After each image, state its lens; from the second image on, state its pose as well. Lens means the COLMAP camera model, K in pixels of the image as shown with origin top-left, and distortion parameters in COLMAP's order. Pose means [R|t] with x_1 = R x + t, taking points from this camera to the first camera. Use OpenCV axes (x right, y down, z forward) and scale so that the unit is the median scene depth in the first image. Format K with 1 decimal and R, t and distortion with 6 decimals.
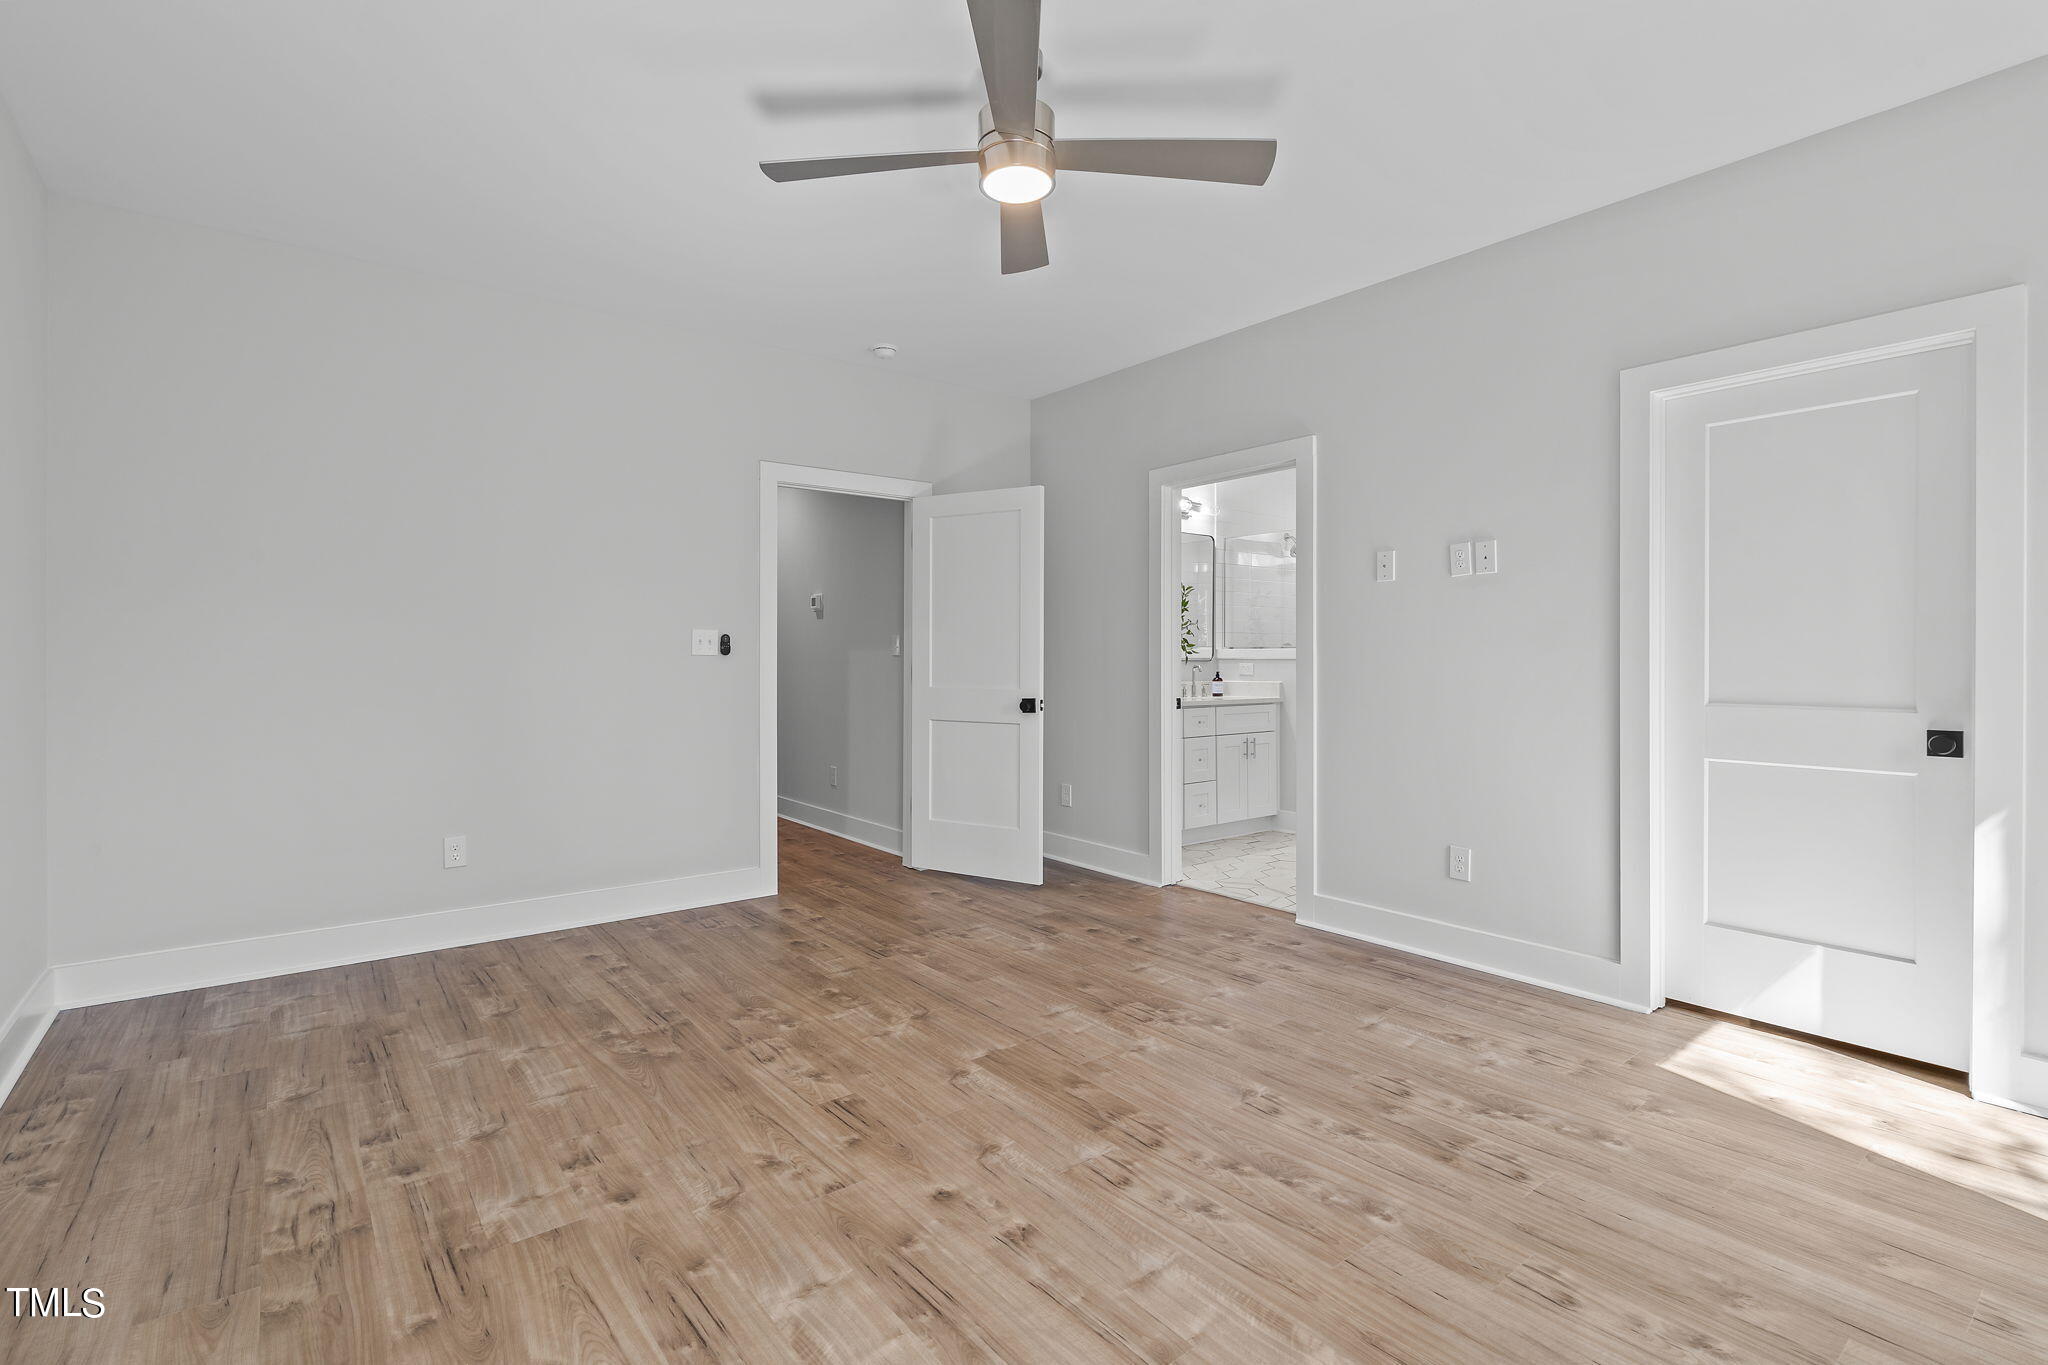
lens RADIAL K [[940.6, 0, 1030.1], [0, 940.6, 680.2], [0, 0, 1]] dist [-0.004374, 0.000900]
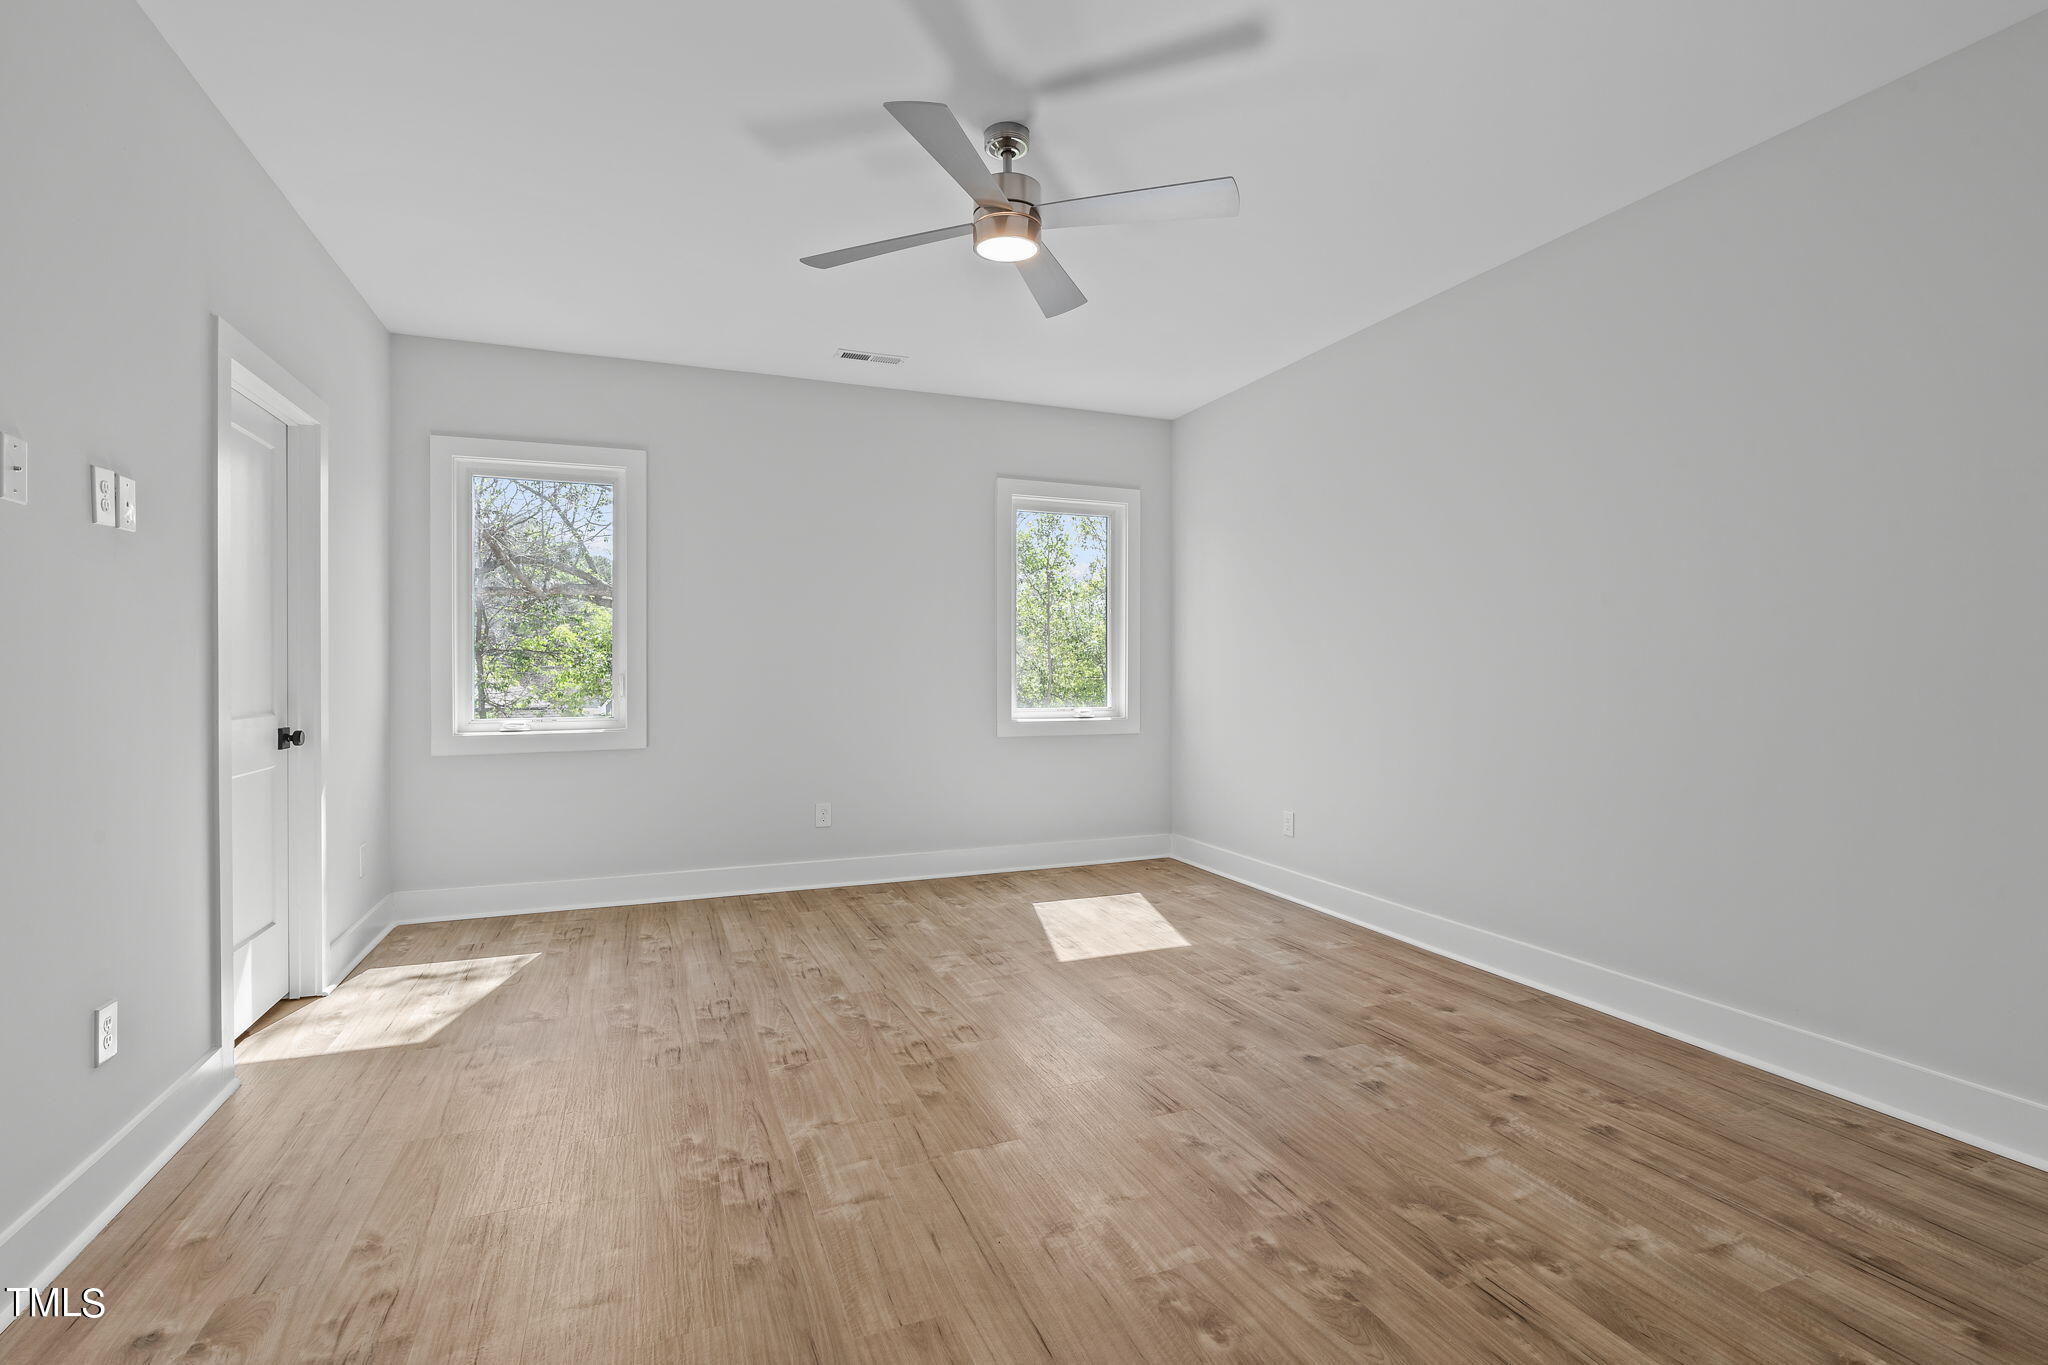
lens RADIAL K [[940.6, 0, 1027.3], [0, 940.6, 675.5], [0, 0, 1]] dist [-0.004374, 0.000900]
pose [[-0.960735, -0.000873, 0.277467, -0.345288], [0.007913, 0.999502, 0.030543, -0.049851], [-0.277356, 0.031540, -0.960249, 2.030676]]
